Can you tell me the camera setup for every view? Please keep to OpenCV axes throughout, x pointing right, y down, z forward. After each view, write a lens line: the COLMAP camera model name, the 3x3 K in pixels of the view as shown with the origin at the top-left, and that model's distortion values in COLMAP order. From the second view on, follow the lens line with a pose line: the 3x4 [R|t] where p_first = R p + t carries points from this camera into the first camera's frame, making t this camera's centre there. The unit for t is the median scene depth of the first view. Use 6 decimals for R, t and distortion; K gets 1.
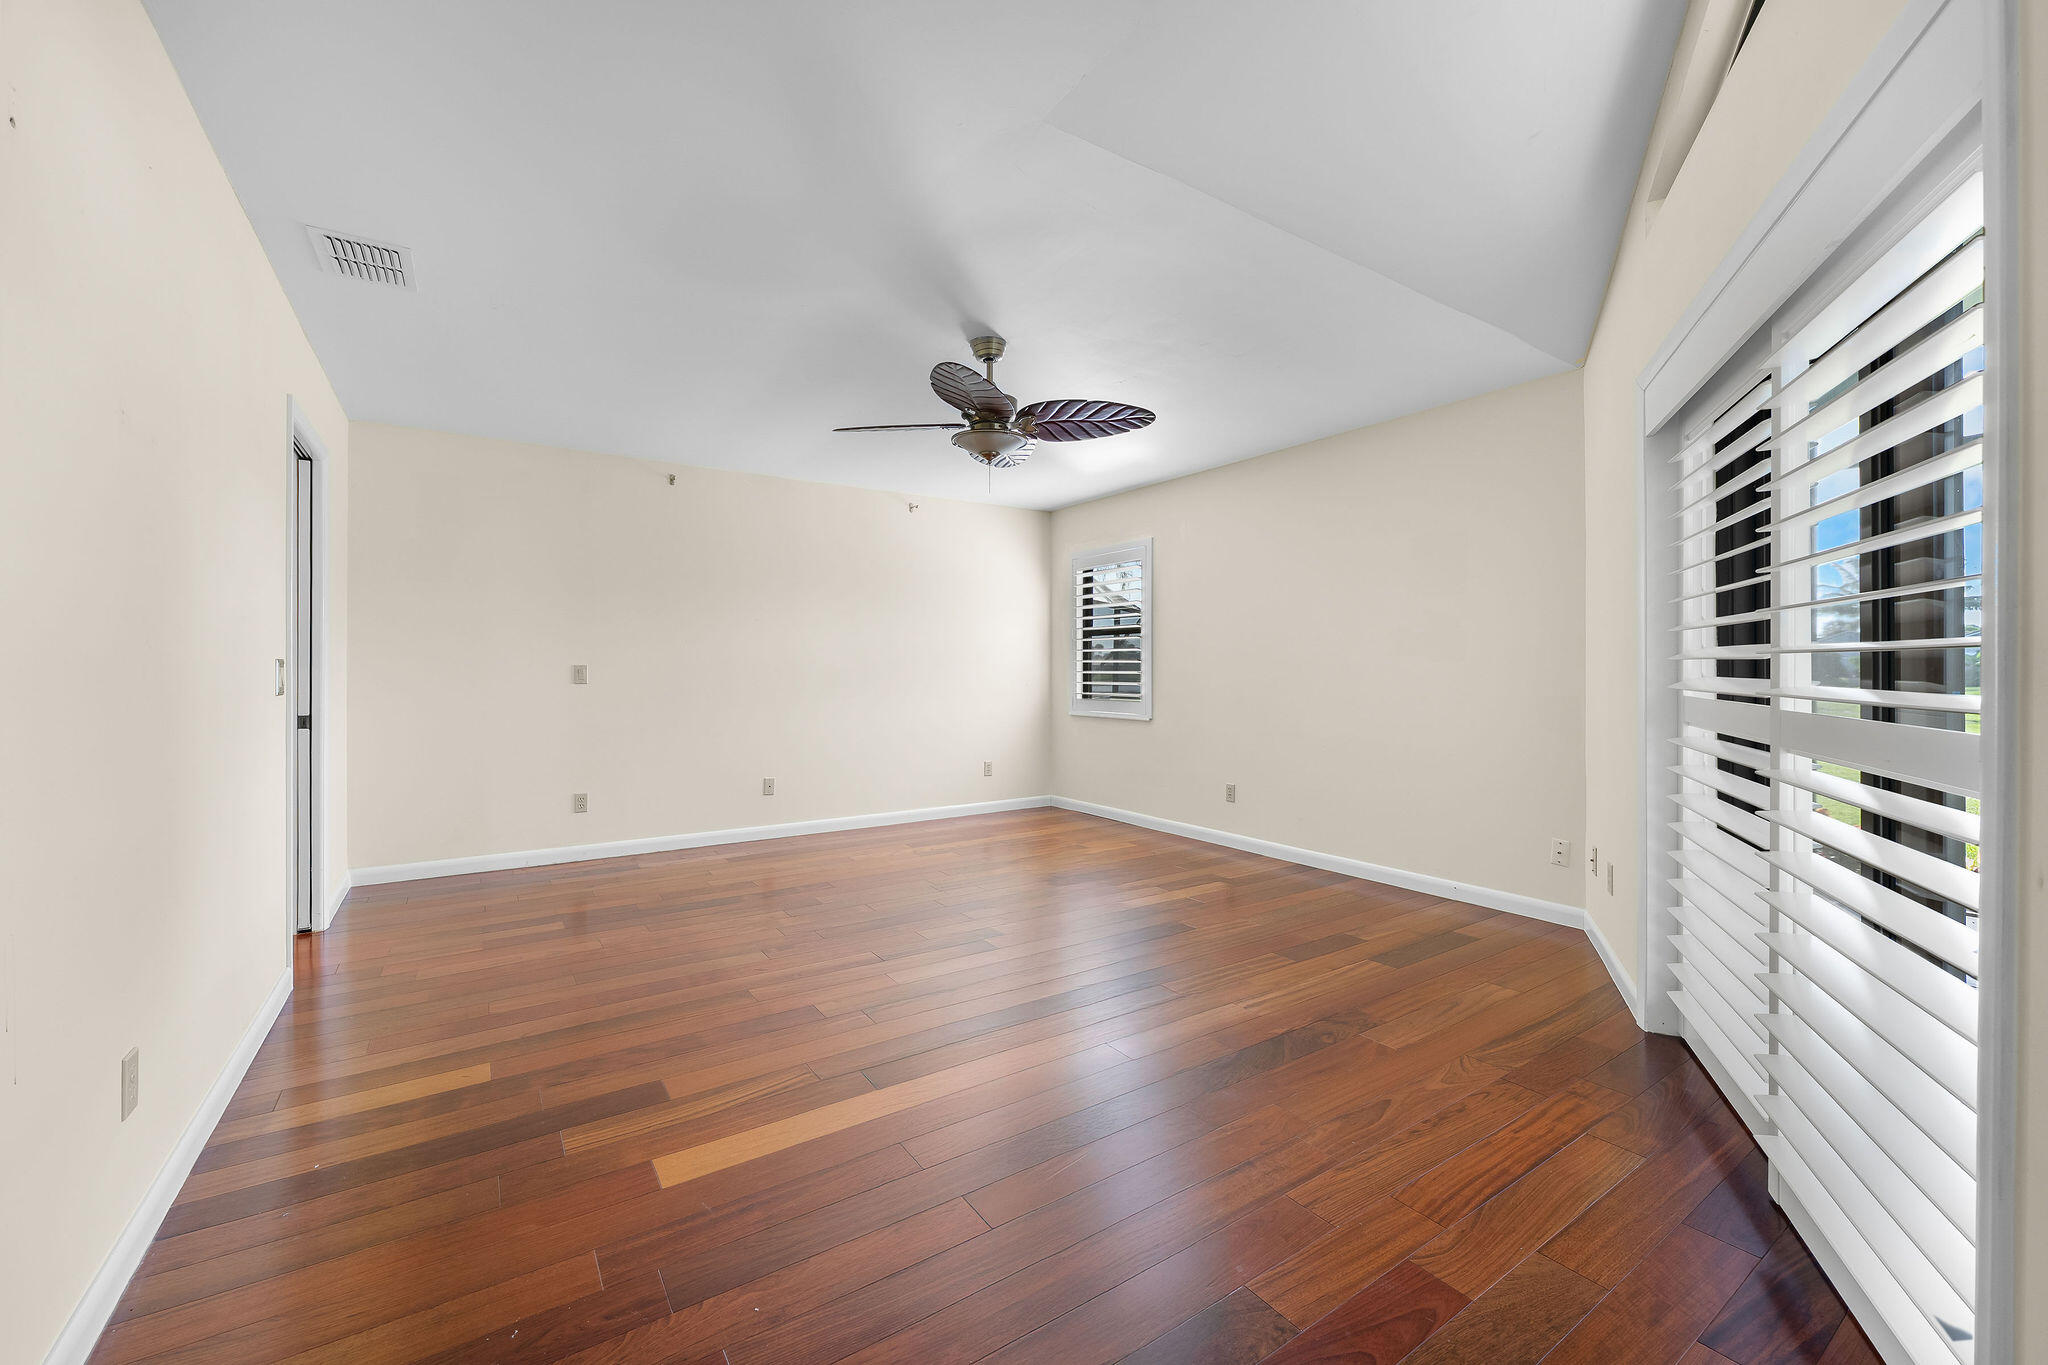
lens RADIAL K [[820.6, 0, 1021.4], [0, 820.6, 678.5], [0, 0, 1]] dist [0.000746, -0.000307]
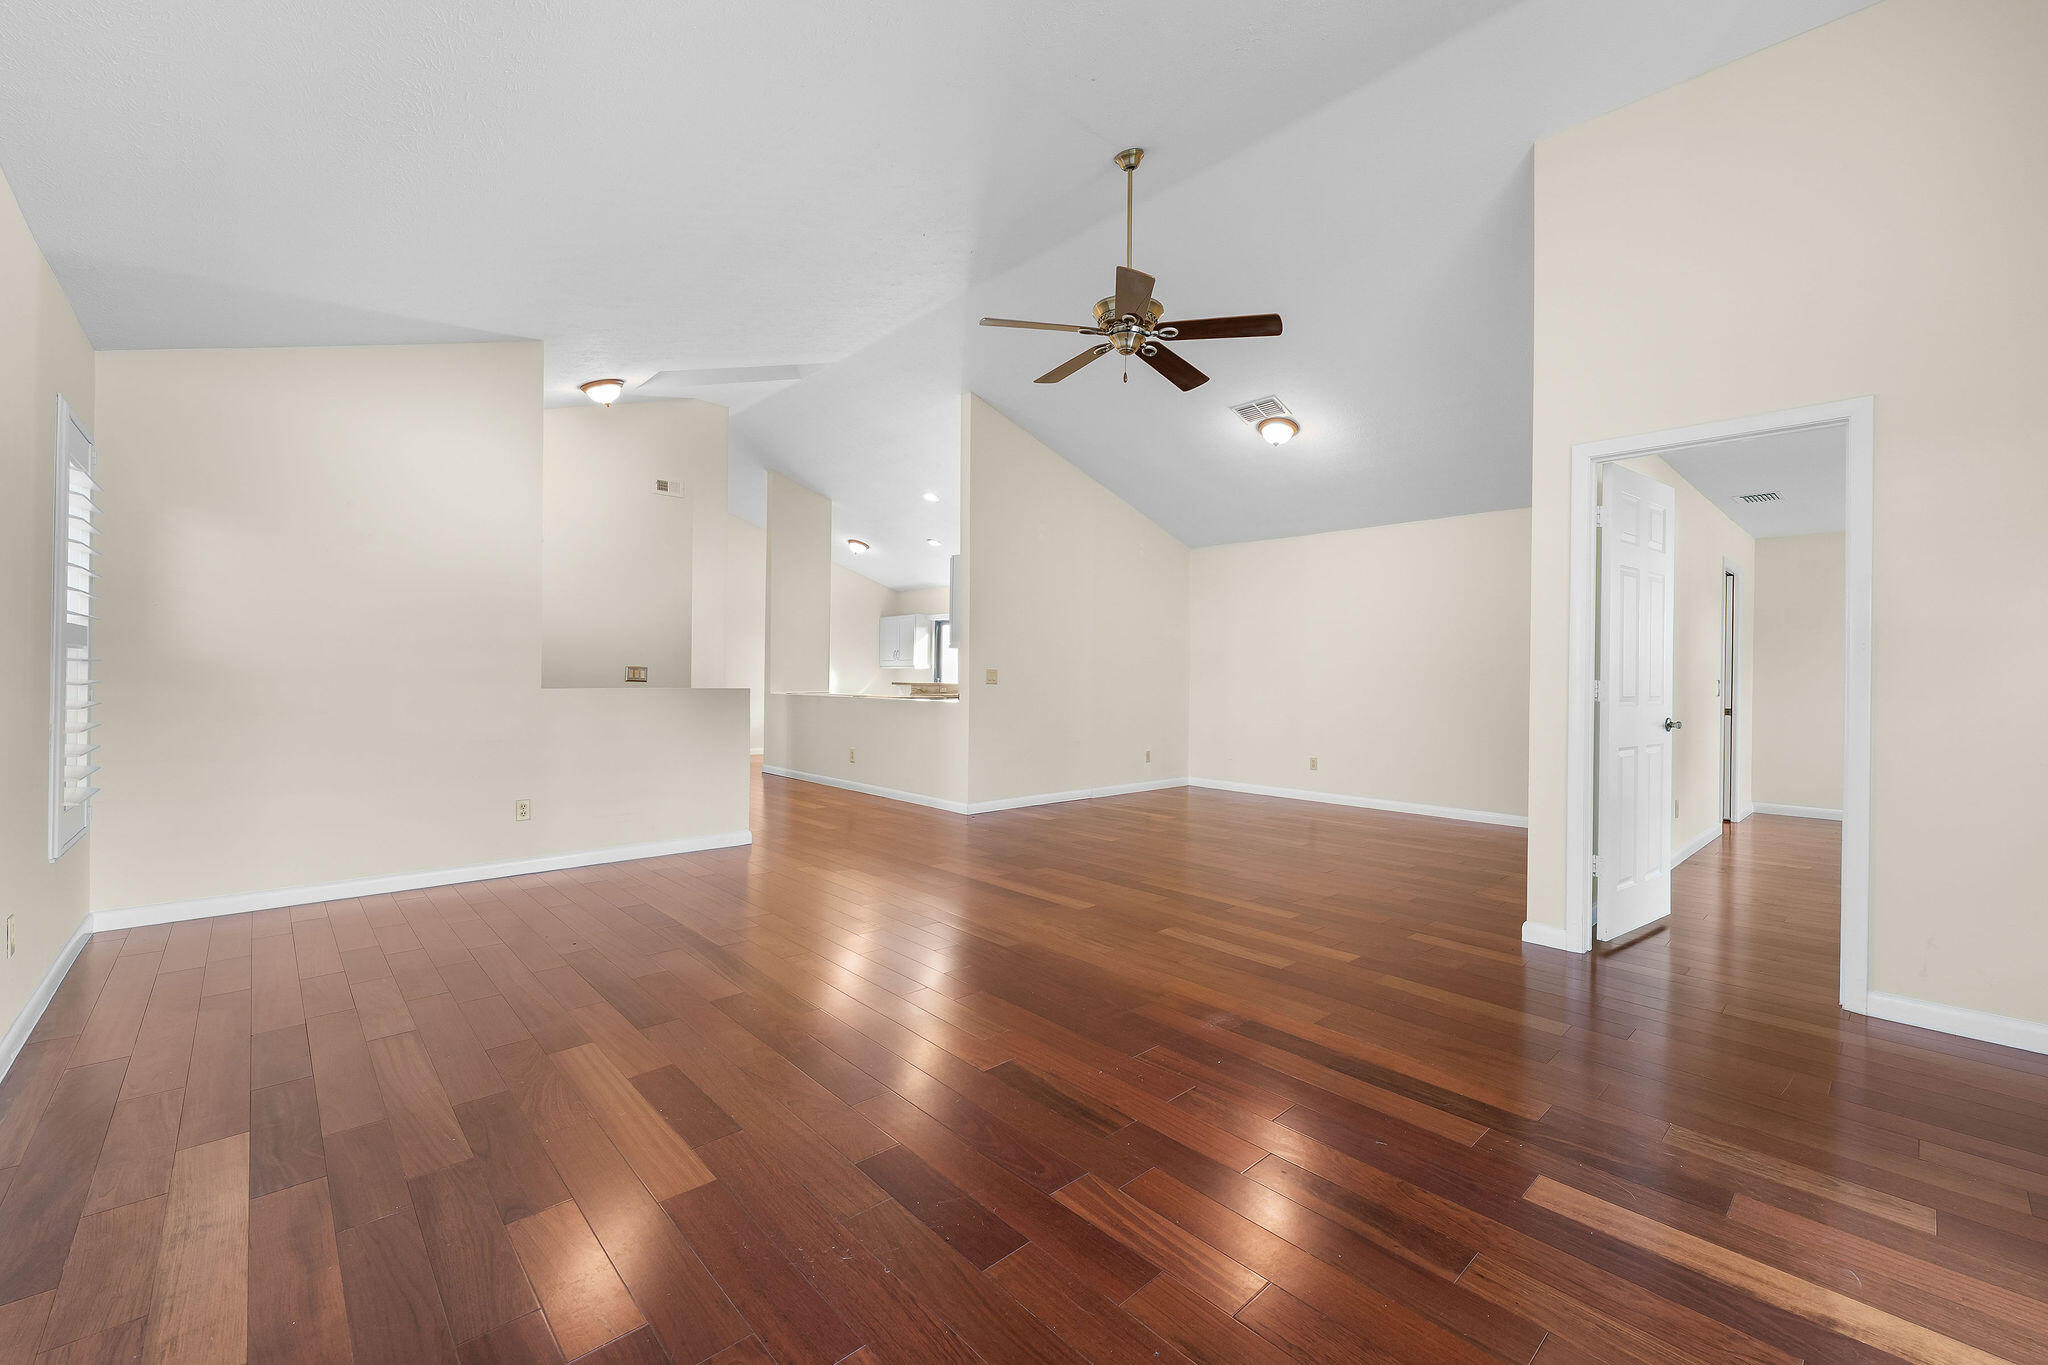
lens RADIAL K [[820.6, 0, 1021.4], [0, 820.6, 678.5], [0, 0, 1]] dist [0.000746, -0.000307]
pose [[0.154967, -0.000883, -0.987919, 0.790242], [-0.014685, 0.999887, -0.003197, 0.005749], [0.987811, 0.015003, 0.154936, -0.959979]]
